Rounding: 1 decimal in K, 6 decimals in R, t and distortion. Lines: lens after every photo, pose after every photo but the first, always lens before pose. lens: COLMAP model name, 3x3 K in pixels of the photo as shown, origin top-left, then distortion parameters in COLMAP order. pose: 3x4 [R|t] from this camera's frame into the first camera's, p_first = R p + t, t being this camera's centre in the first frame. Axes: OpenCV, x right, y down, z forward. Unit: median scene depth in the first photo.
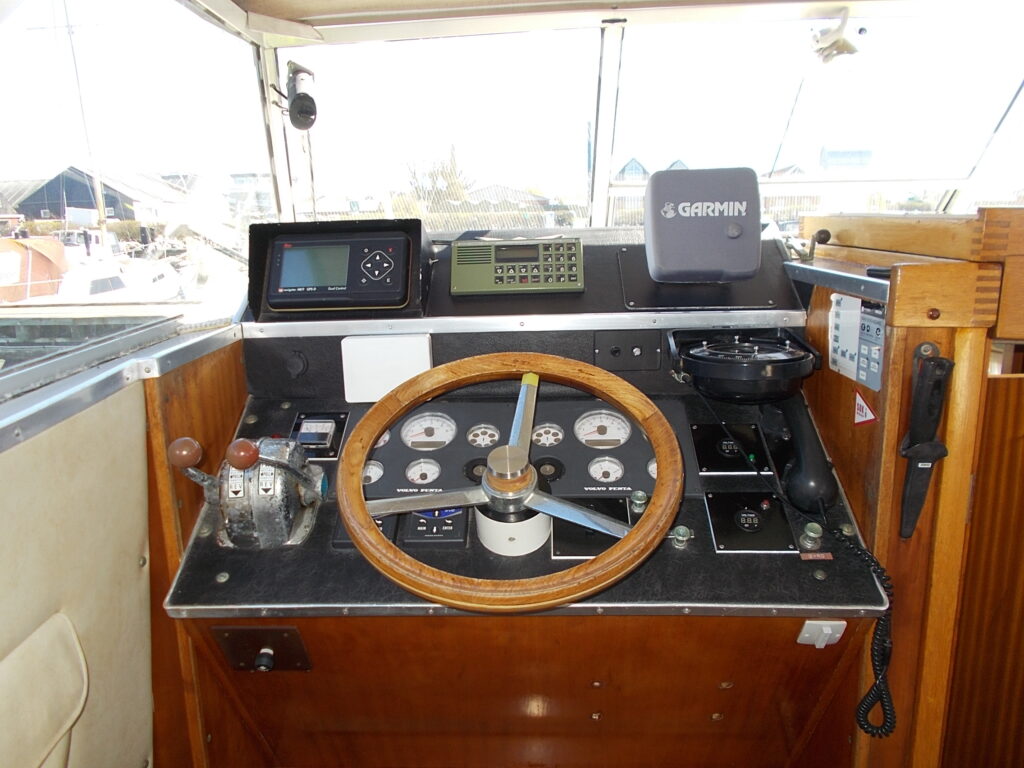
lens RADIAL K [[777.4, 0, 506.8], [0, 777.4, 385.9], [0, 0, 1]] dist [-0.006947, -0.005668]
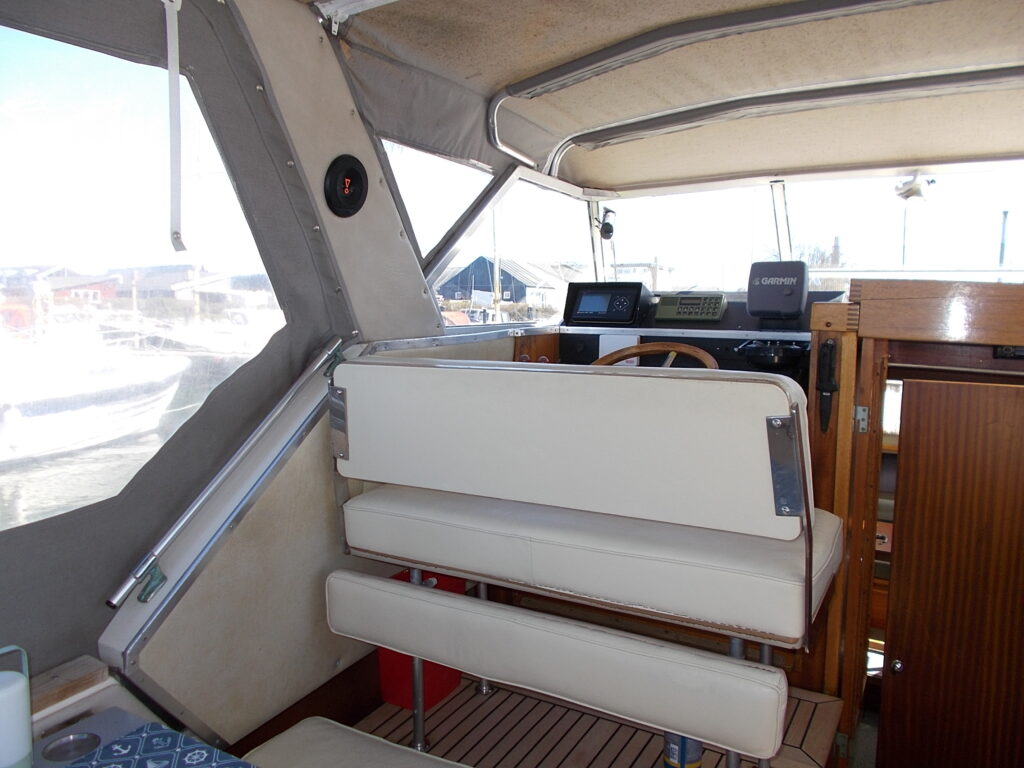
lens RADIAL K [[777.6, 0, 510.2], [0, 777.6, 377.5], [0, 0, 1]] dist [0.001731, -0.000409]
pose [[0.884169, 0.081061, -0.460081, 0.573979], [-0.136494, 0.986683, -0.088469, 0.282369], [0.446782, 0.141020, 0.883458, -1.019262]]
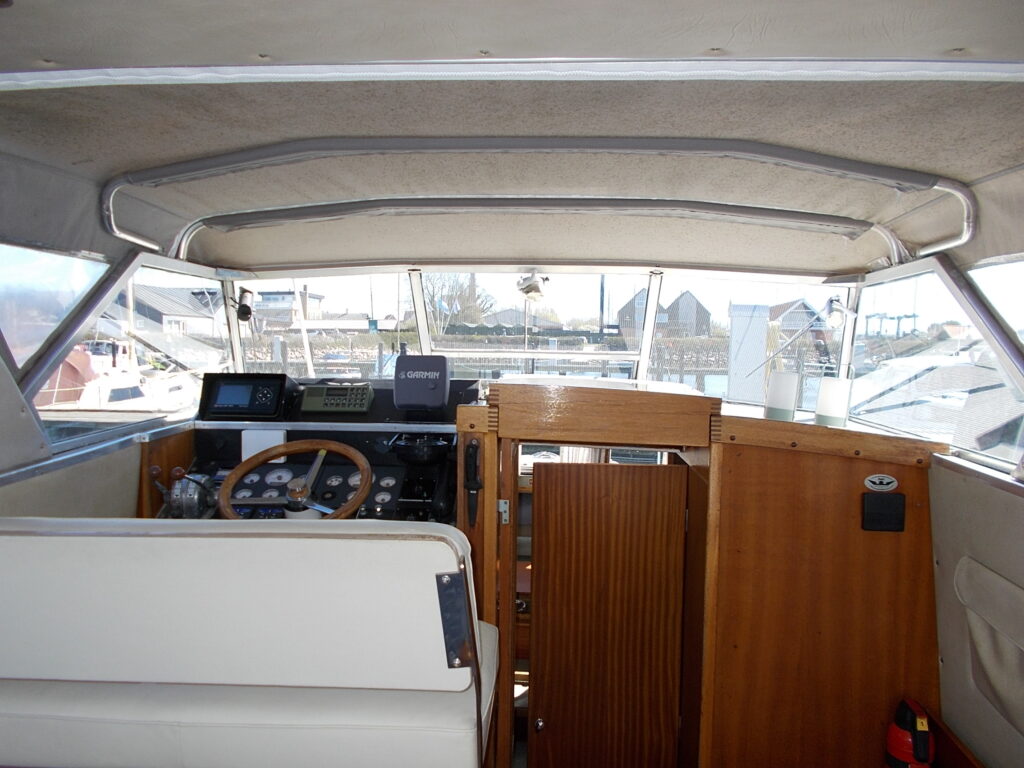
lens RADIAL K [[777.6, 0, 510.2], [0, 777.6, 377.5], [0, 0, 1]] dist [0.001731, -0.000409]
pose [[0.999208, 0.036213, -0.016495, 0.512186], [-0.038429, 0.985743, -0.163812, 0.107576], [0.010328, 0.164316, 0.986354, -1.014527]]
